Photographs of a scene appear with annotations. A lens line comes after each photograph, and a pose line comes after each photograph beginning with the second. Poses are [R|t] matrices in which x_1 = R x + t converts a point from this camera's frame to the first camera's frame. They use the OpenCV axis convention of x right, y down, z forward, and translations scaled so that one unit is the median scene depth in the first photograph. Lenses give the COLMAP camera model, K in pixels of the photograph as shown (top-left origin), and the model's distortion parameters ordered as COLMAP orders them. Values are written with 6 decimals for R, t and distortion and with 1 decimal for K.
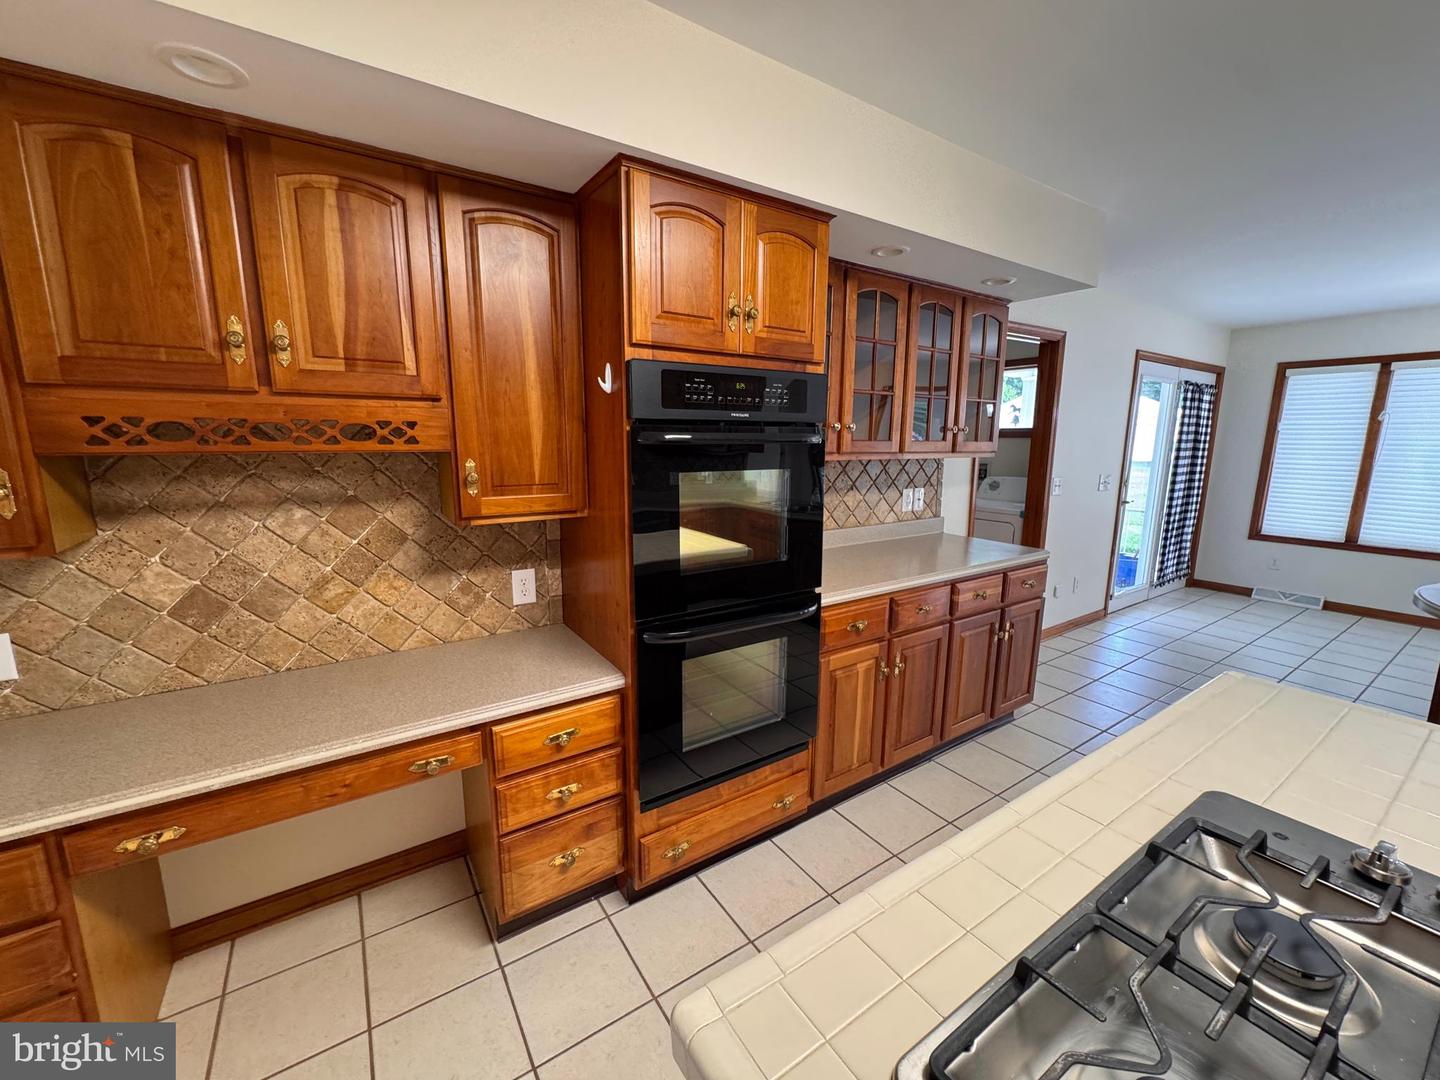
lens RADIAL K [[576.9, 0, 723.1], [0, 576.9, 540.2], [0, 0, 1]] dist [-0.004072, -0.000323]
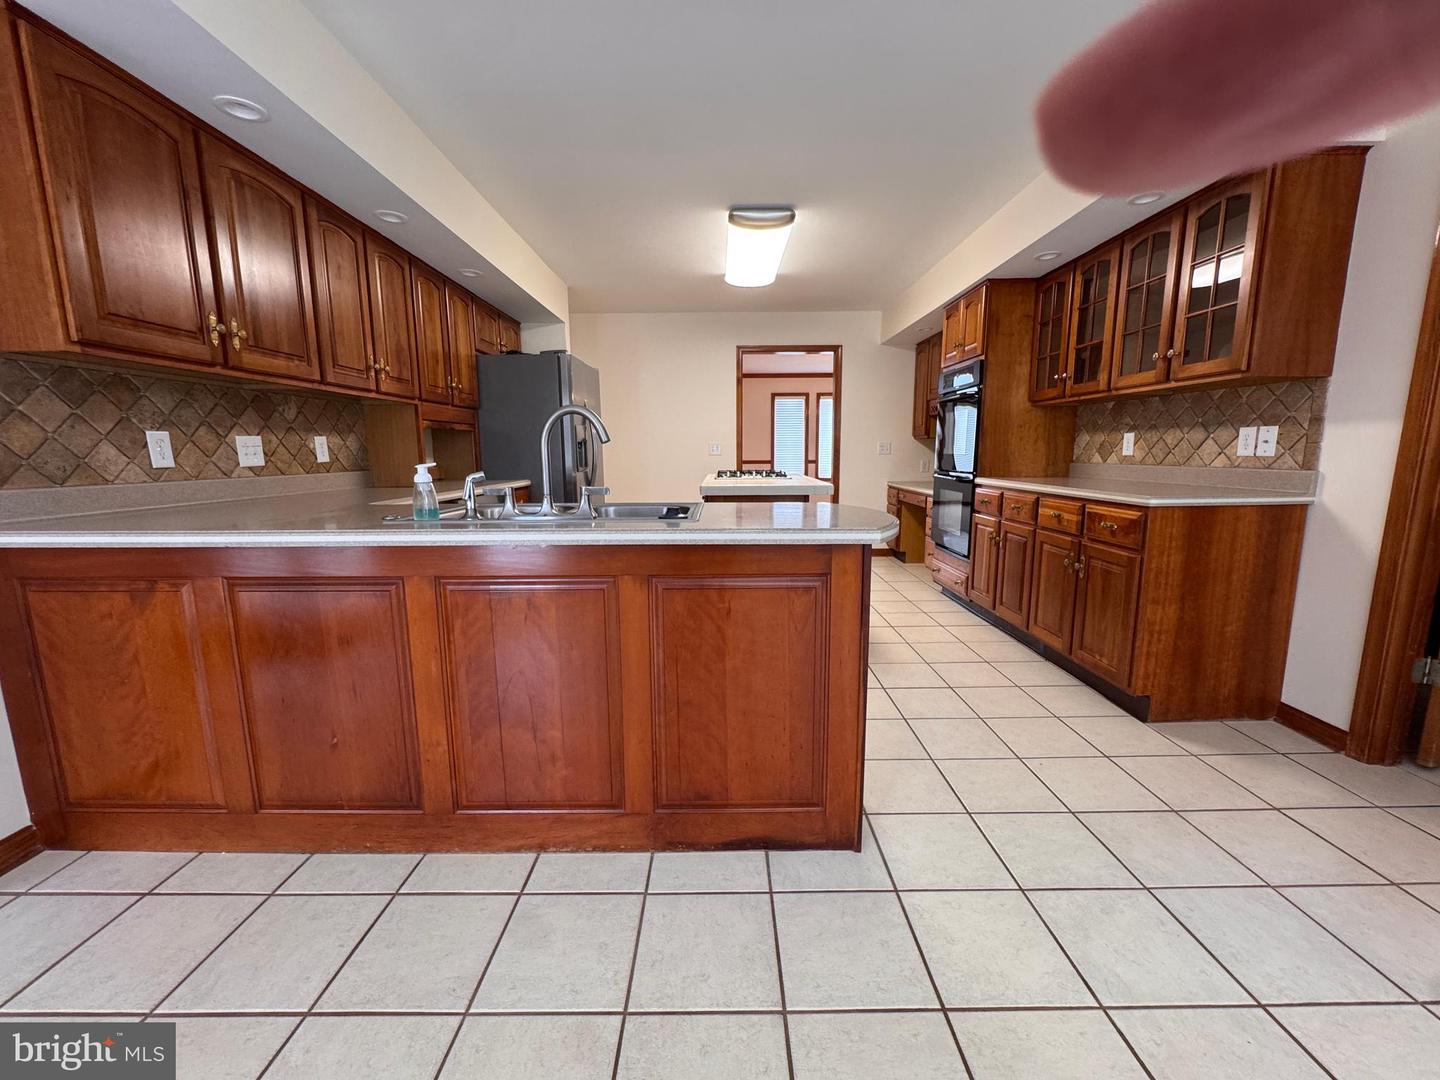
lens RADIAL K [[576.2, 0, 721.7], [0, 576.2, 541.1], [0, 0, 1]] dist [-0.005101, 0.000174]
pose [[-0.555316, 0.129076, -0.821562, 2.536276], [-0.143223, 0.958279, 0.247364, -0.055451], [0.819214, 0.255031, -0.513661, 1.552913]]
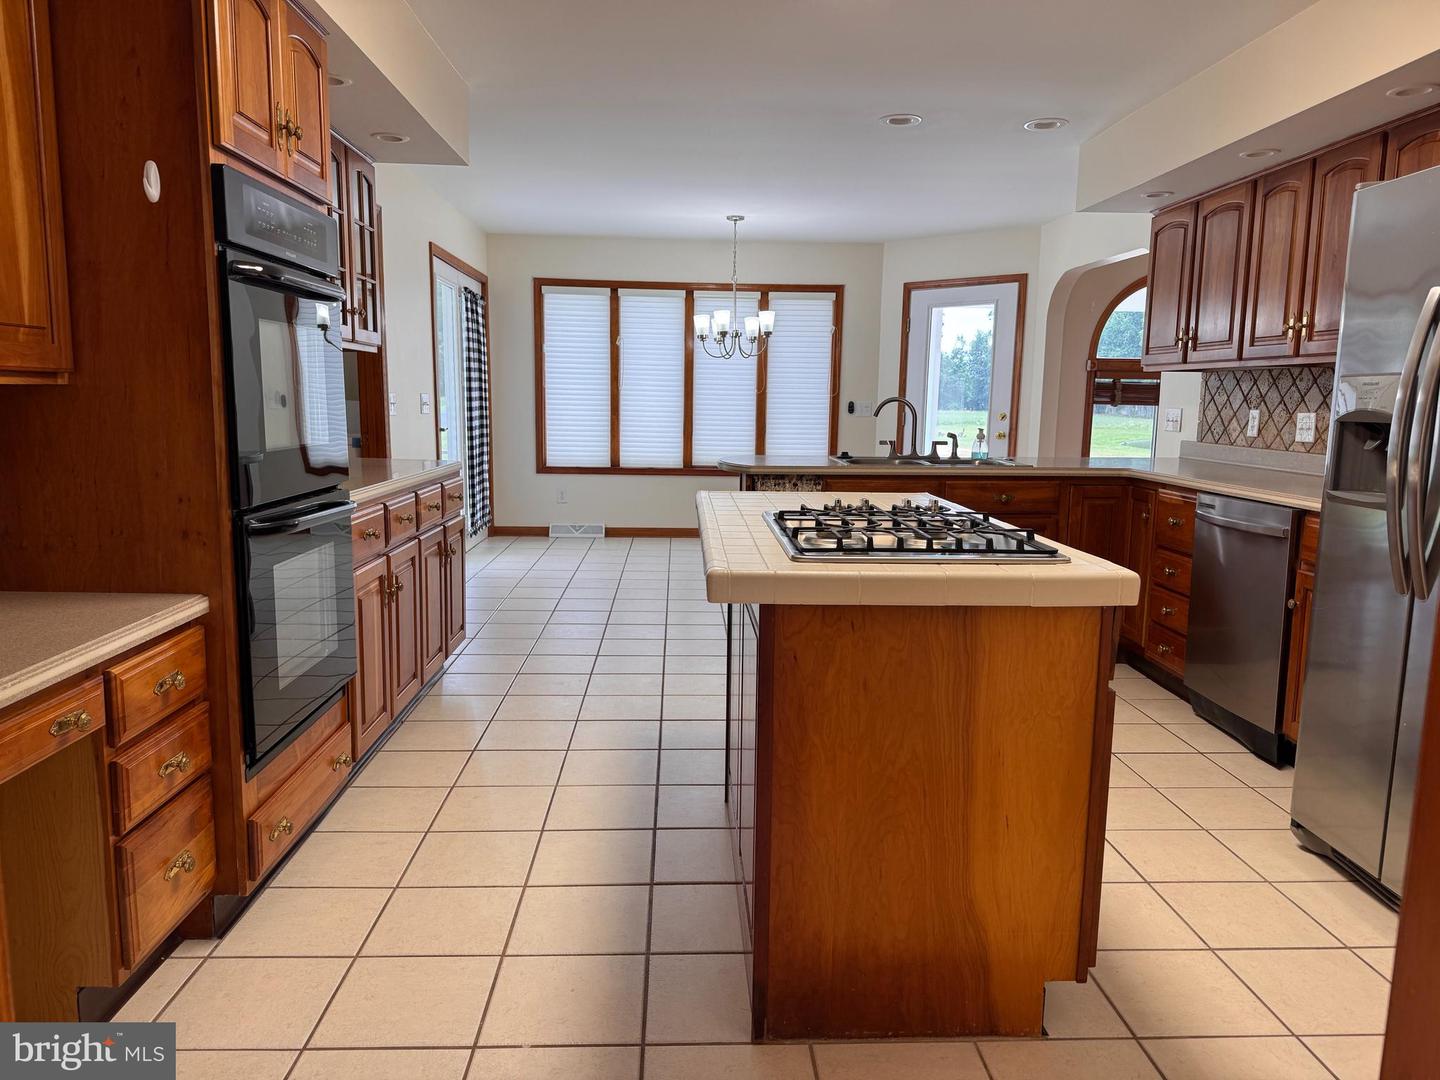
lens RADIAL K [[1010.5, 0, 724.3], [0, 1010.5, 541.3], [0, 0, 1]] dist [0.128288, -0.183628]
pose [[0.516951, -0.117157, 0.847960, -0.914373], [0.137440, 0.989098, 0.052868, 0.185626], [-0.844909, 0.089213, 0.527418, -0.236806]]
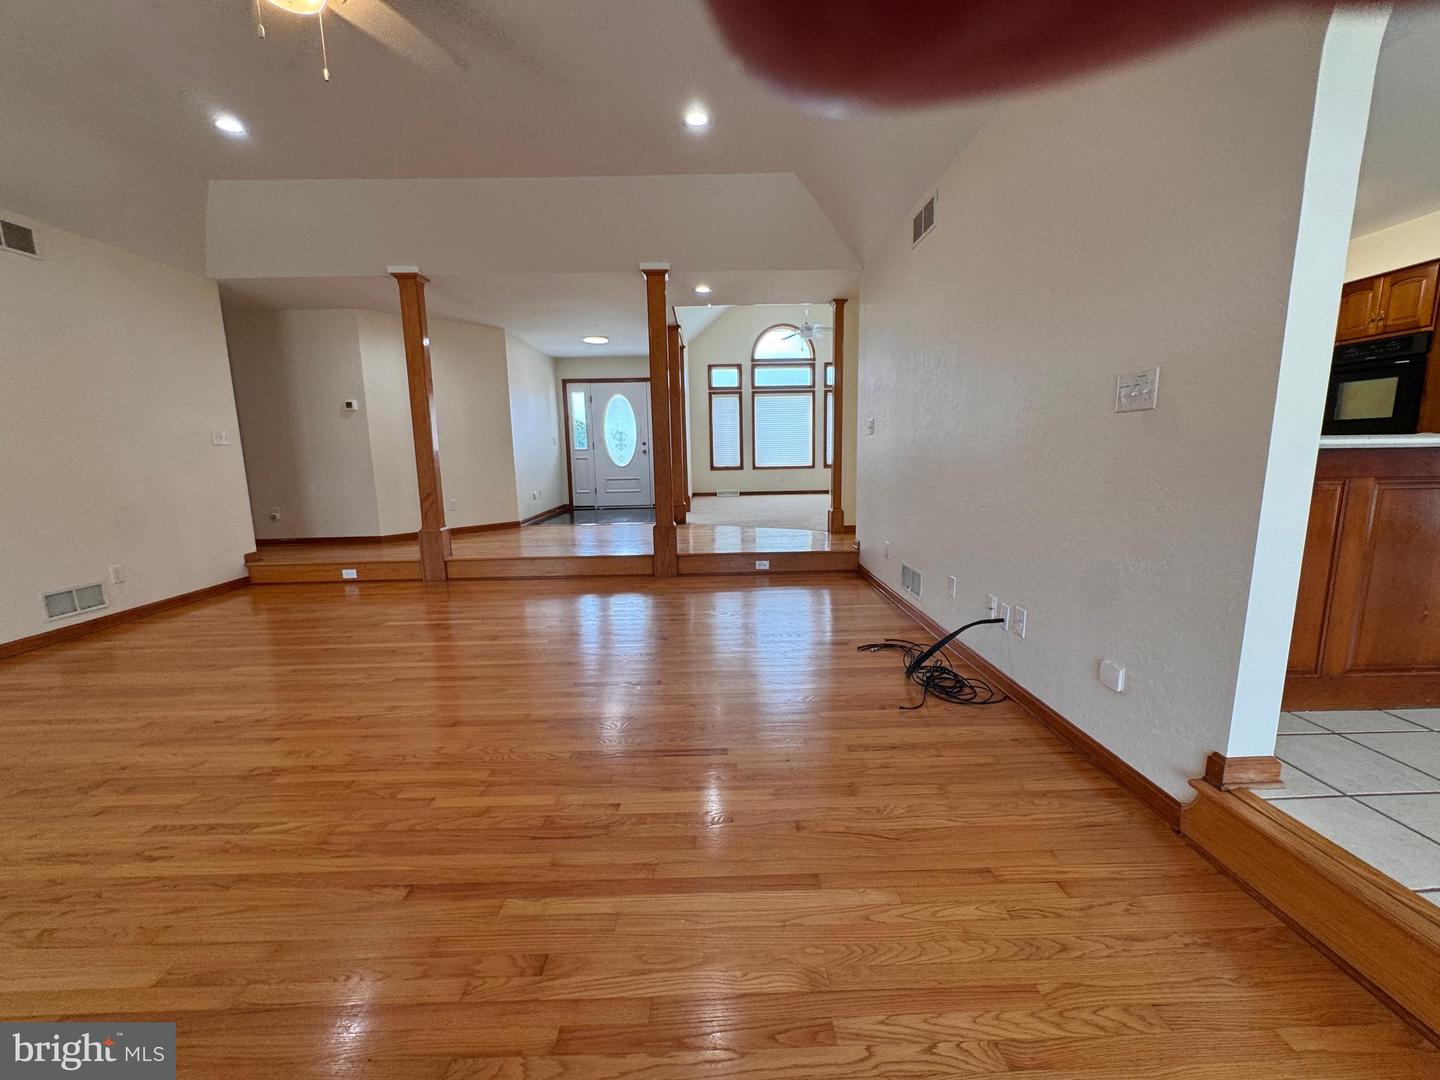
lens RADIAL K [[576.2, 0, 721.7], [0, 576.2, 541.1], [0, 0, 1]] dist [-0.005101, 0.000174]
pose [[-0.538257, 0.135416, -0.831831, 3.811905], [-0.132430, 0.961156, 0.242160, 0.337051], [0.832311, 0.240503, -0.499415, 0.049264]]
